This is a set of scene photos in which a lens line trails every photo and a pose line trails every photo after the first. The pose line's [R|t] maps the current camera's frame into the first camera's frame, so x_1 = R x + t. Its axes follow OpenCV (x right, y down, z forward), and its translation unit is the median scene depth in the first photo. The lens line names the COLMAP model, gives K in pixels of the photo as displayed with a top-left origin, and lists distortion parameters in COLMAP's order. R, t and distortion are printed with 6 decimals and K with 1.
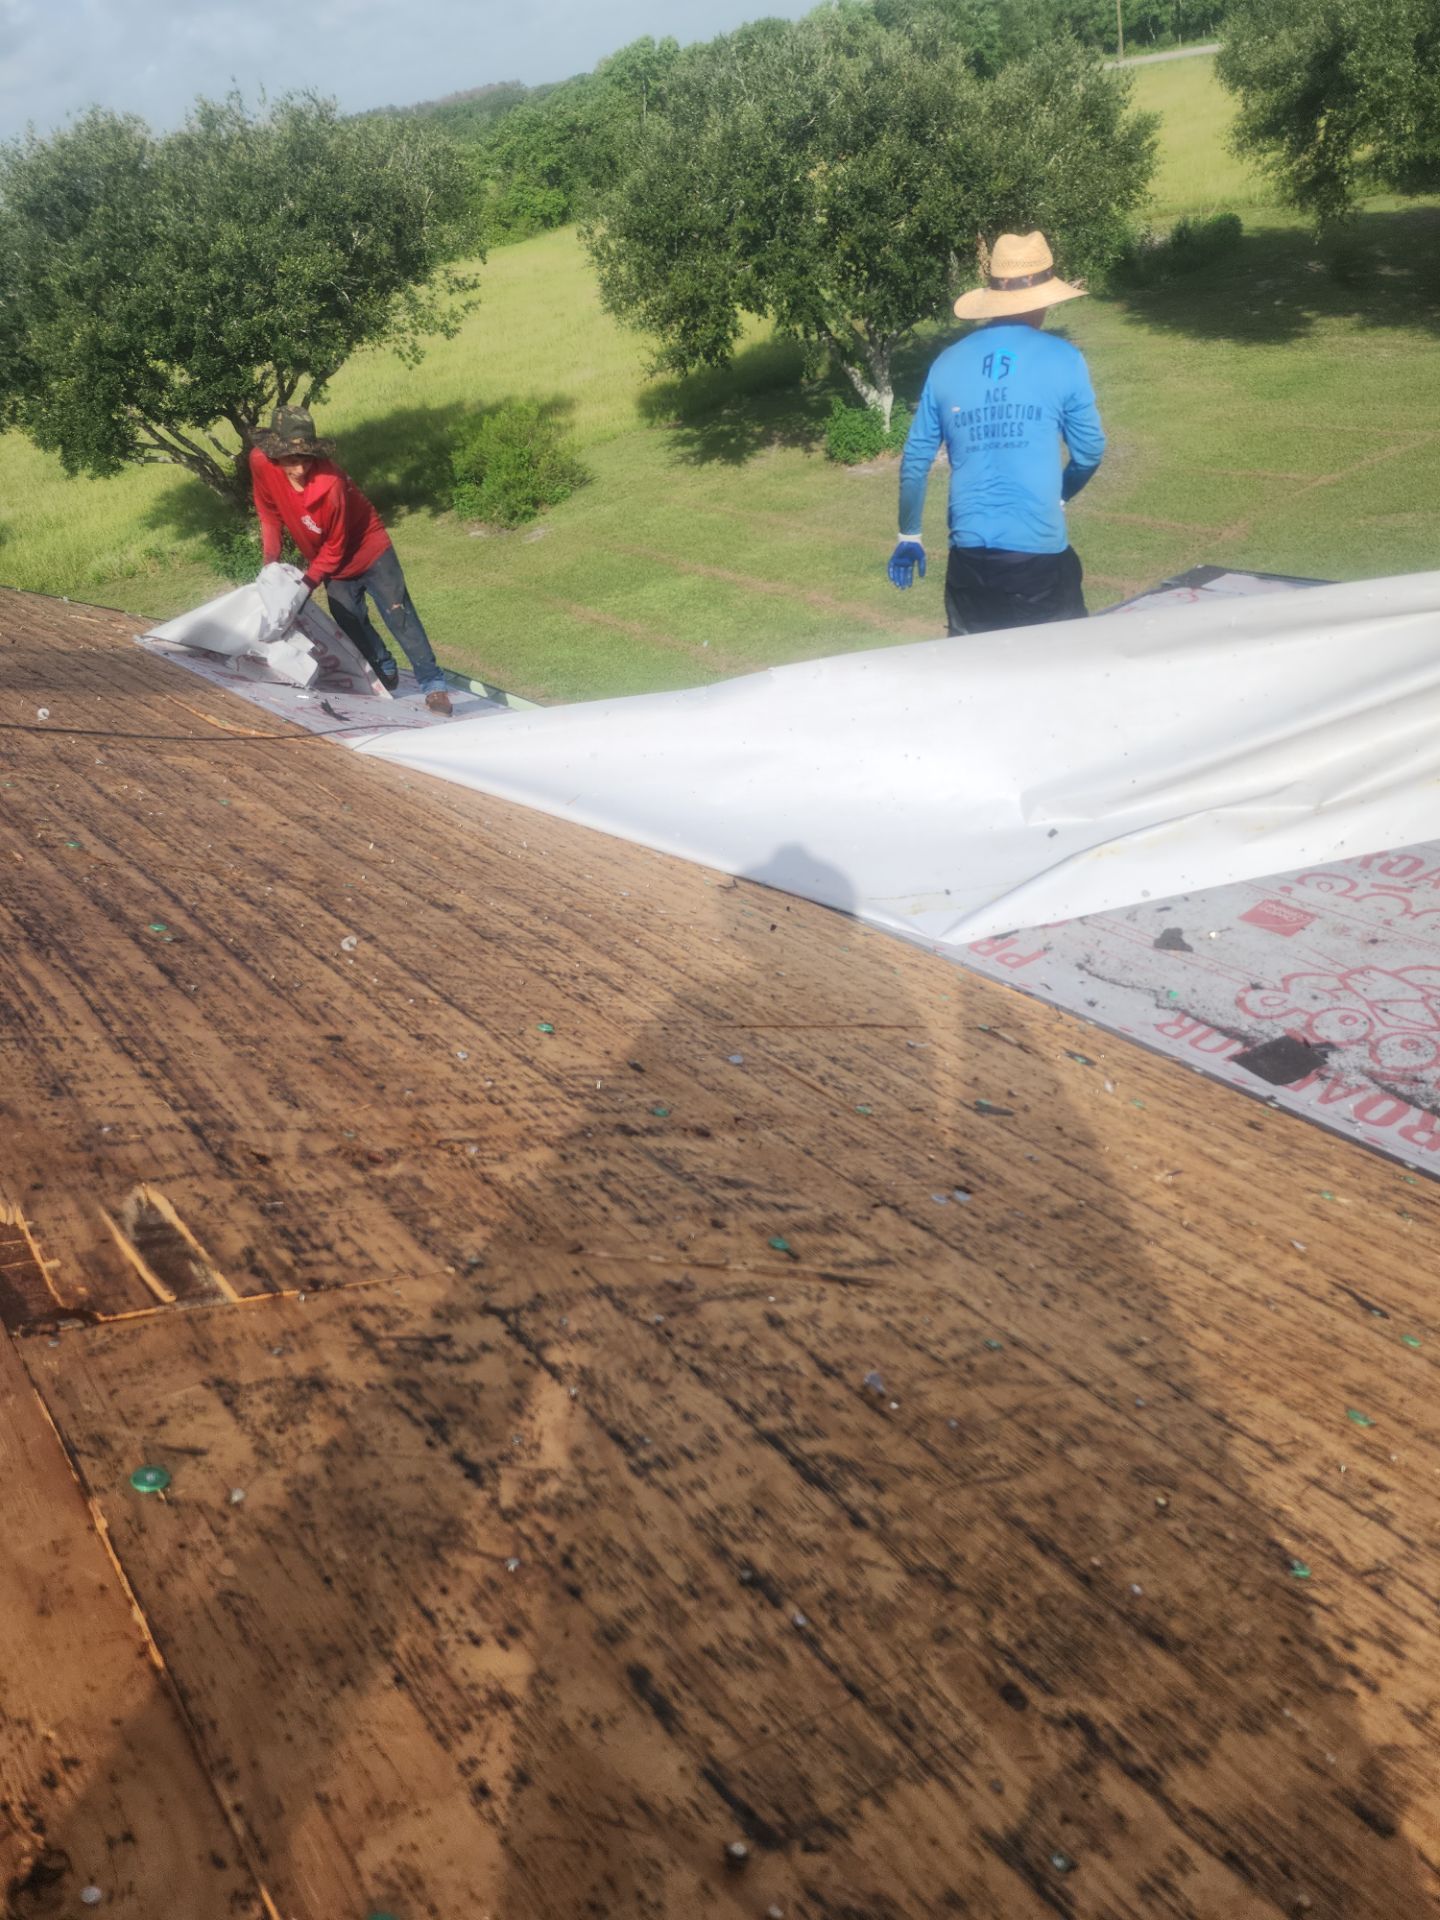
lens RADIAL K [[1330.1, 0, 721.9], [0, 1330.1, 905.8], [0, 0, 1]] dist [0.102061, -0.077527]
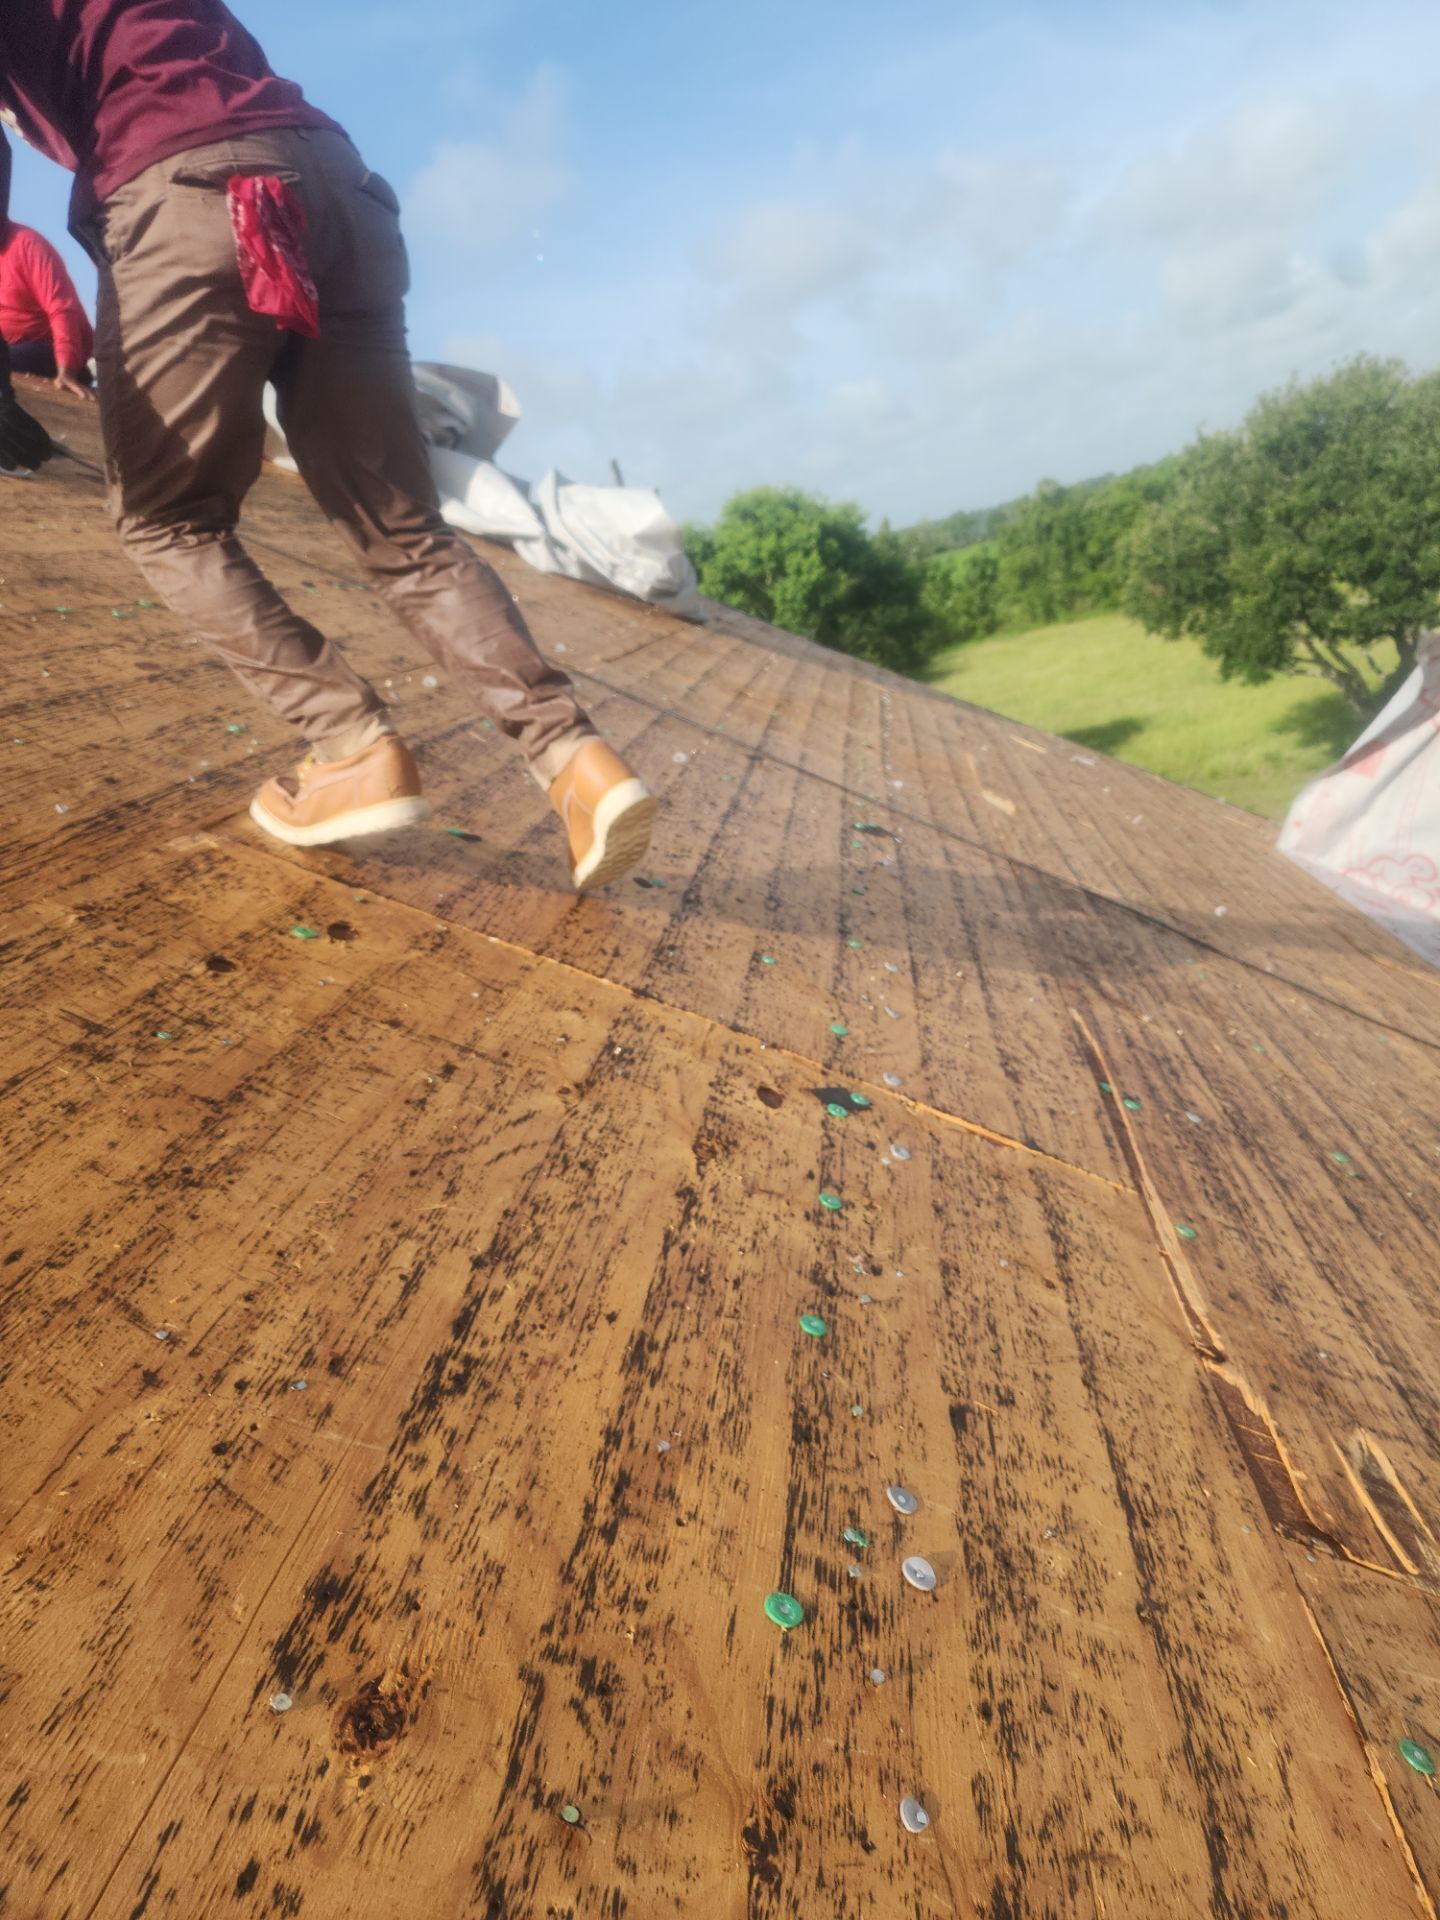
lens RADIAL K [[1331.8, 0, 716.2], [0, 1331.8, 927.7], [0, 0, 1]] dist [0.087015, -0.069920]
pose [[0.714471, 0.226599, -0.661955, -0.127483], [-0.307743, 0.951448, -0.006460, 0.002739], [0.628352, 0.208327, 0.749516, -0.100086]]
